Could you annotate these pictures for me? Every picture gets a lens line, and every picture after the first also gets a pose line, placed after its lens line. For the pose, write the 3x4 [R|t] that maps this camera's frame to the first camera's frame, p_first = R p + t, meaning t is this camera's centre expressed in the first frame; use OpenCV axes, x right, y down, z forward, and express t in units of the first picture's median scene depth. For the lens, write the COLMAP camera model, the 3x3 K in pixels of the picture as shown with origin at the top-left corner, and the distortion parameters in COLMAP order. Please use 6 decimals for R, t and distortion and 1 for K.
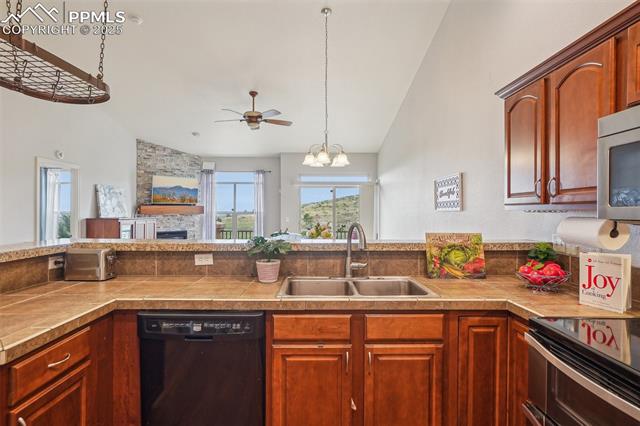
lens RADIAL K [[355.9, 0, 316.2], [0, 355.9, 211.9], [0, 0, 1]] dist [-0.017791, -0.001662]
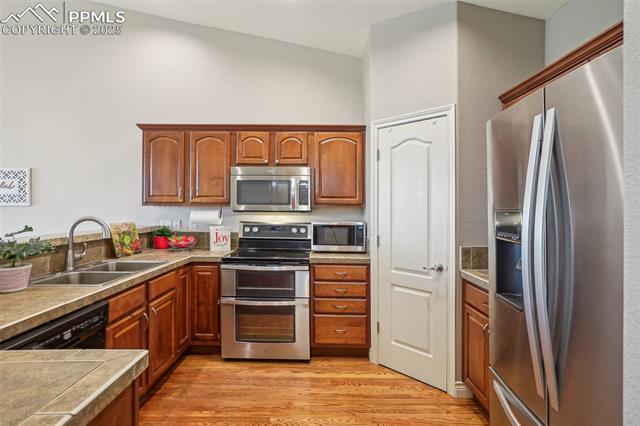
lens RADIAL K [[328.8, 0, 321.8], [0, 328.8, 208.2], [0, 0, 1]] dist [-0.041096, 0.016069]
pose [[-0.008421, -0.002857, 0.999960, -0.251053], [-0.001988, 0.999994, 0.002840, -0.000151], [-0.999963, -0.001964, -0.008427, 0.077645]]
